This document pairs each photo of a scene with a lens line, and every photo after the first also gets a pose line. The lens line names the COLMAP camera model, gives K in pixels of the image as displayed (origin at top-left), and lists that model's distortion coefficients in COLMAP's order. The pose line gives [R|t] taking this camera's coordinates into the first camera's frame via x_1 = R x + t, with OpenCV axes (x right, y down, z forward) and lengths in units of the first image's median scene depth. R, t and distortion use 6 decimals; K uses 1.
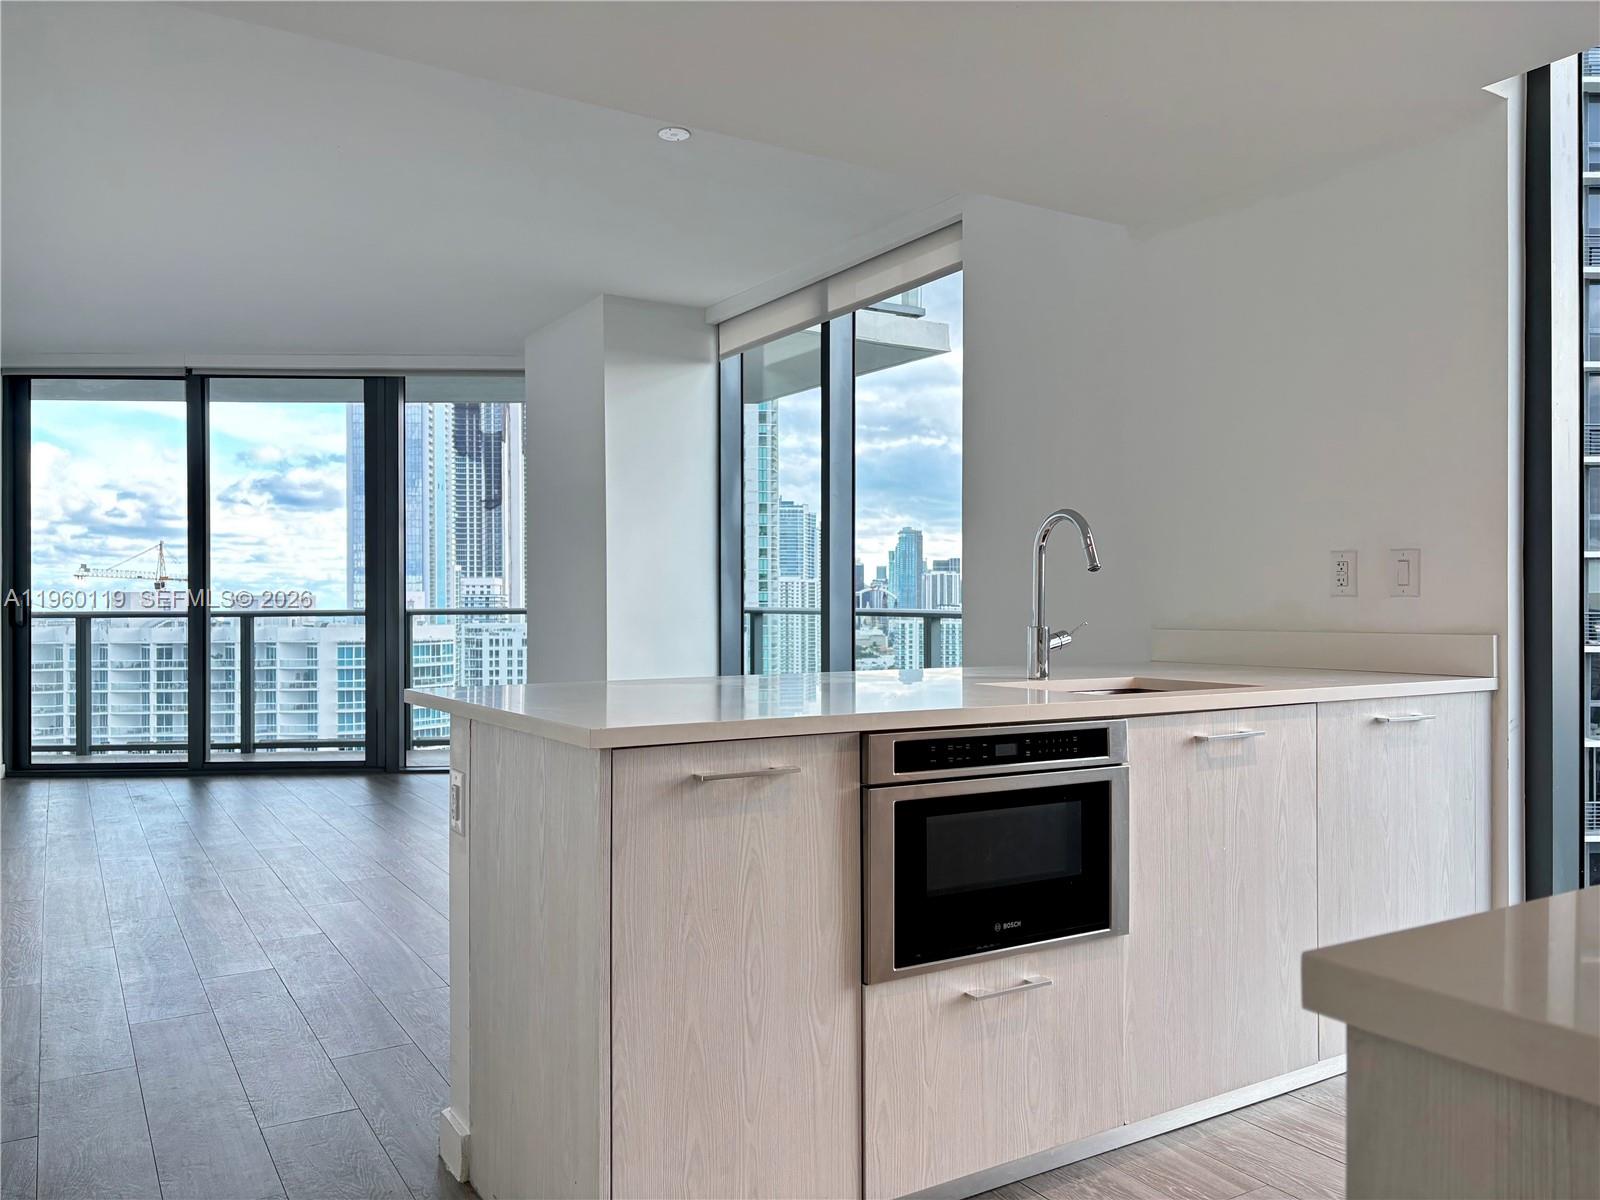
lens RADIAL K [[1195.5, 0, 800.0], [0, 1195.5, 600.0], [0, 0, 1]] dist [0.078842, 0.000313]
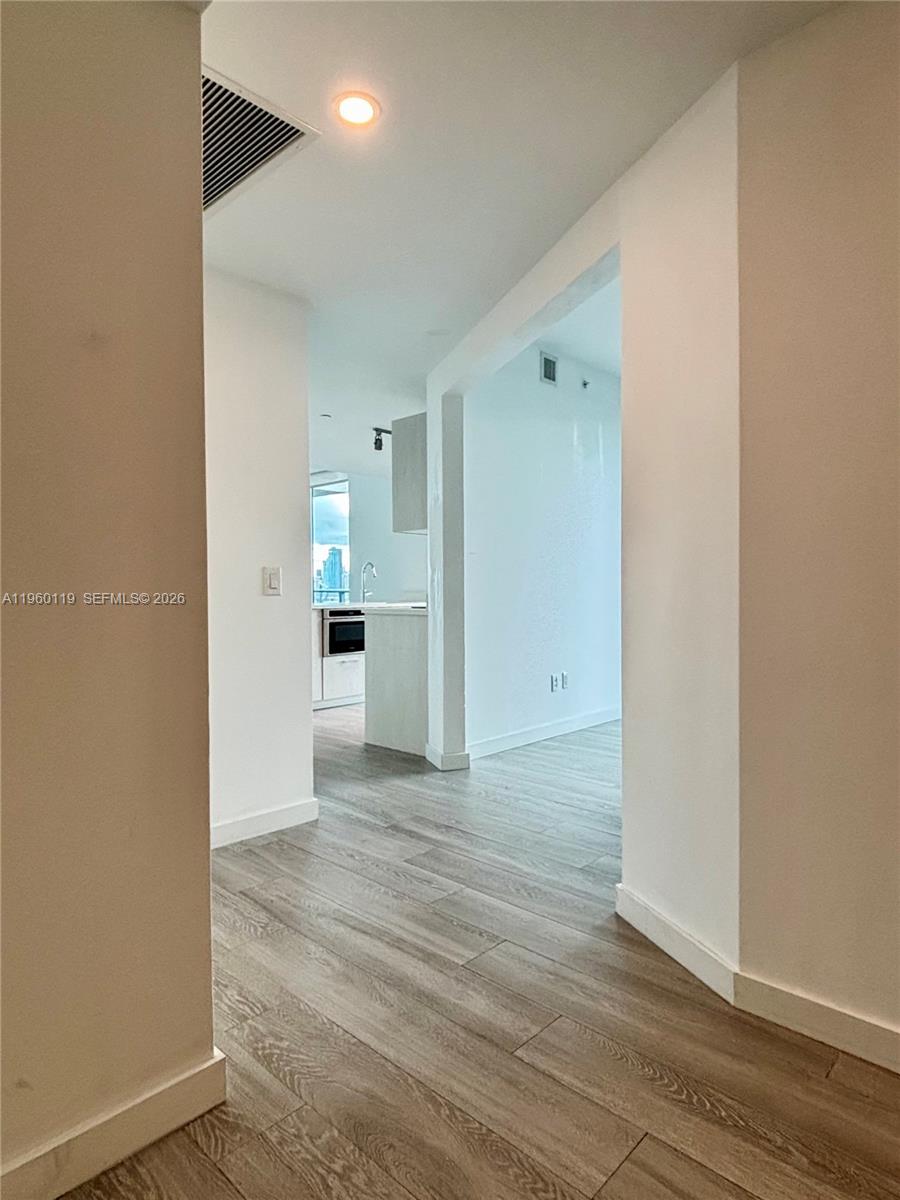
lens RADIAL K [[693.3, 0, 450.0], [0, 693.3, 600.0], [0, 0, 1]] dist [-0.001151, -0.000142]
pose [[0.967608, -0.000639, 0.252457, -0.158309], [-0.003237, 0.999883, 0.014937, 0.017609], [-0.252437, -0.015270, 0.967493, -1.874497]]
